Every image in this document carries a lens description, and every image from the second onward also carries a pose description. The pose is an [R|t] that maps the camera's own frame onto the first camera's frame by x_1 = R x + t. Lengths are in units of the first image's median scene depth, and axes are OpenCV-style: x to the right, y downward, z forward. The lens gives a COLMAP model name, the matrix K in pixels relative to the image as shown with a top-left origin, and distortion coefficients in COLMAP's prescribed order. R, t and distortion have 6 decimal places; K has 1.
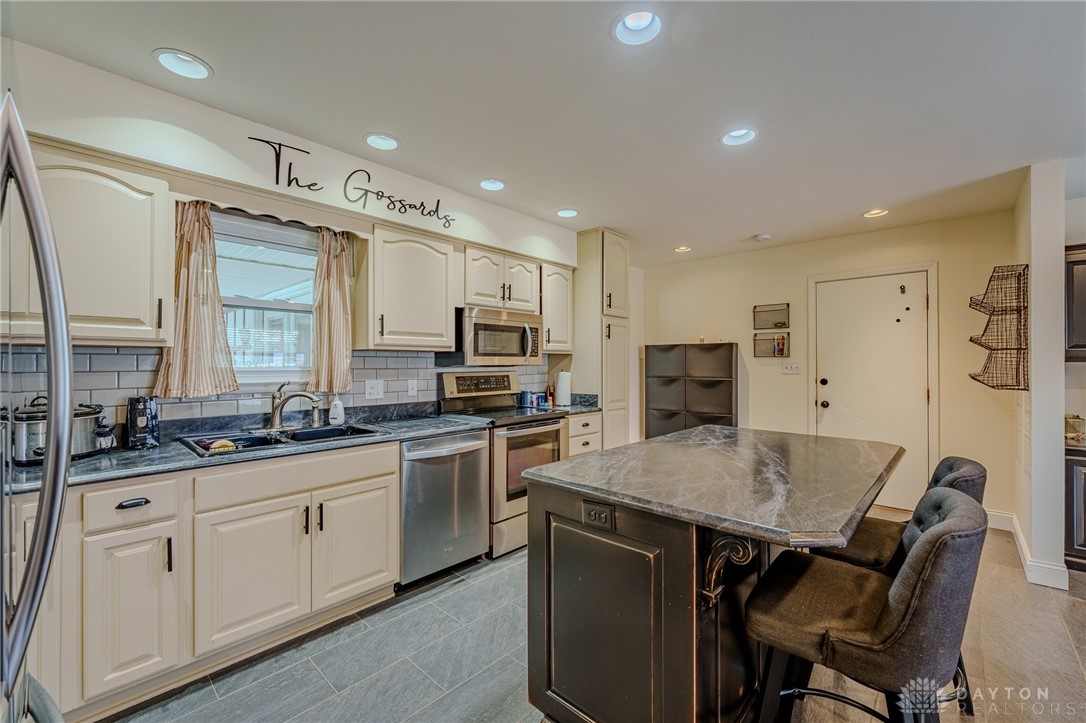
lens RADIAL K [[437.1, 0, 530.6], [0, 437.1, 362.3], [0, 0, 1]] dist [-0.002690, -0.000485]
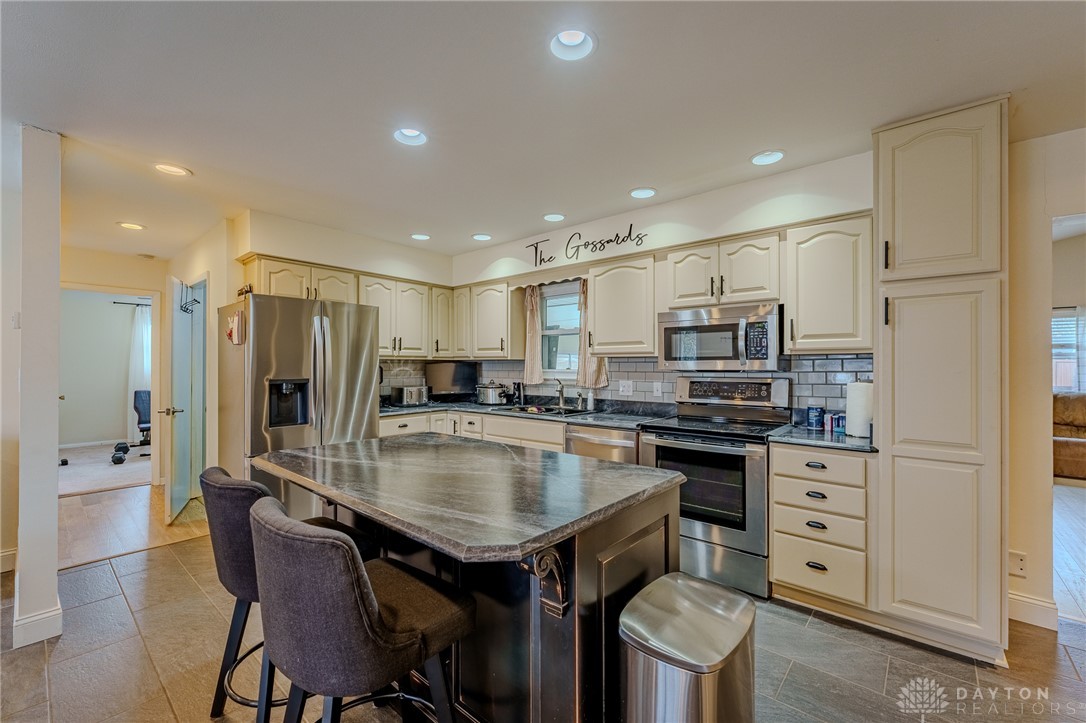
lens RADIAL K [[437.1, 0, 542.2], [0, 437.1, 362.1], [0, 0, 1]] dist [-0.002690, -0.000485]
pose [[0.066753, -0.008055, -0.997737, 0.971440], [0.000935, 0.999967, -0.008011, -0.003571], [0.997769, -0.000398, 0.066758, 0.738619]]
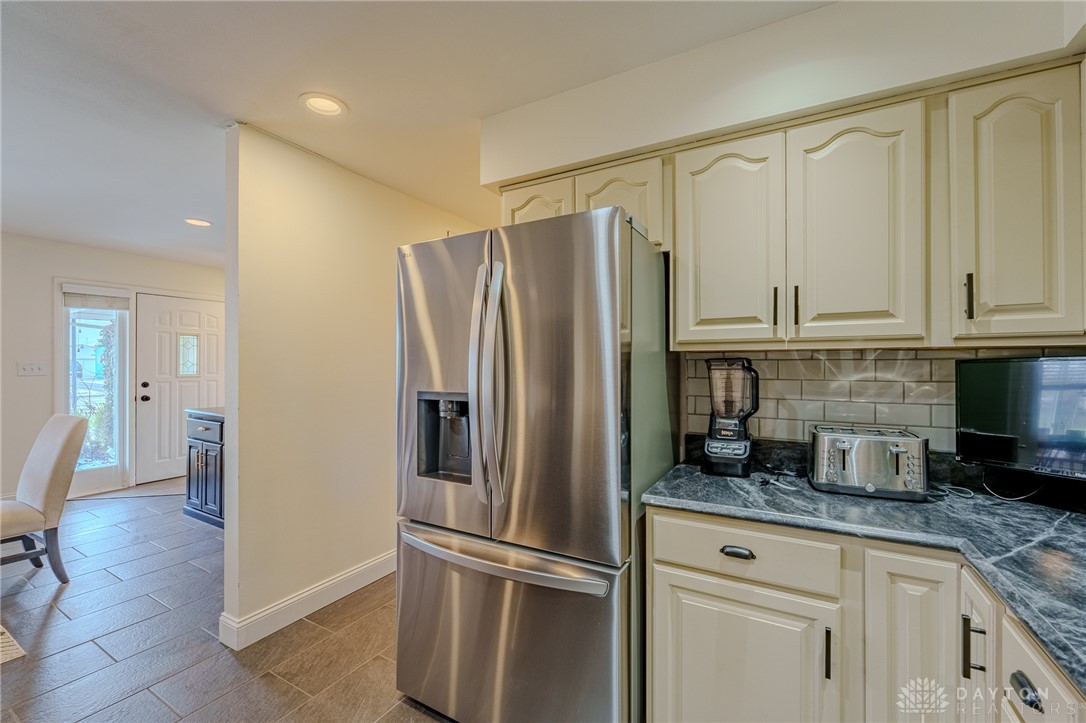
lens RADIAL K [[437.1, 0, 551.0], [0, 437.1, 362.3], [0, 0, 1]] dist [-0.002690, -0.000485]
pose [[-0.966368, -0.002837, -0.257147, -0.190164], [-0.001055, 0.999974, -0.007068, -0.006149], [0.257161, -0.006559, -0.966346, 0.779696]]
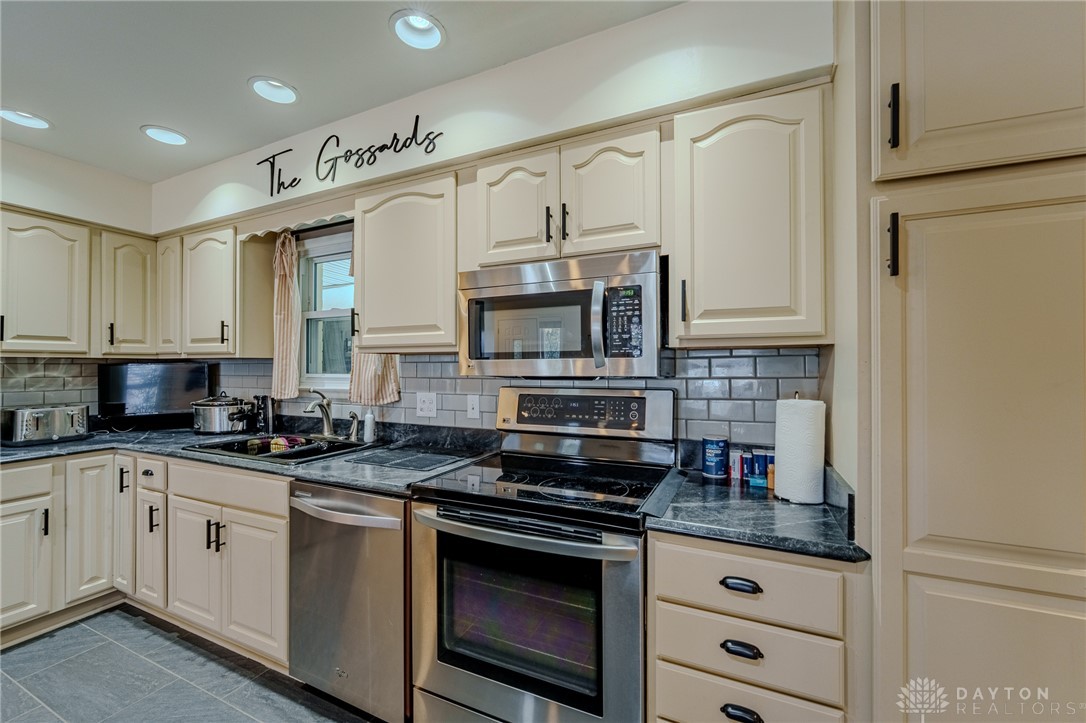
lens RADIAL K [[437.1, 0, 536.3], [0, 437.1, 361.4], [0, 0, 1]] dist [-0.002690, -0.000485]
pose [[0.325179, -0.009871, -0.945601, 0.477208], [0.004191, 0.999951, -0.008998, -0.007017], [0.945643, -0.001037, 0.325204, 1.021525]]
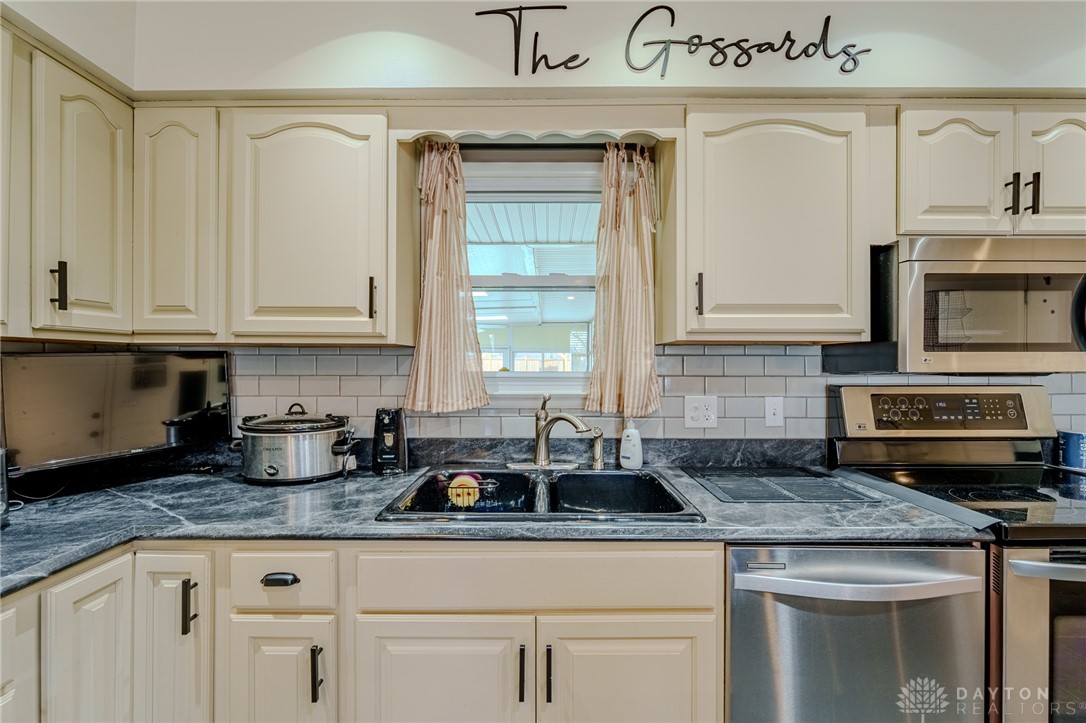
lens RADIAL K [[437.1, 0, 545.0], [0, 437.1, 360.8], [0, 0, 1]] dist [-0.002690, -0.000485]
pose [[0.694910, -0.000207, -0.719097, -0.091683], [-0.000462, 1.000000, -0.000735, -0.004927], [0.719097, 0.000843, 0.694909, 0.491724]]
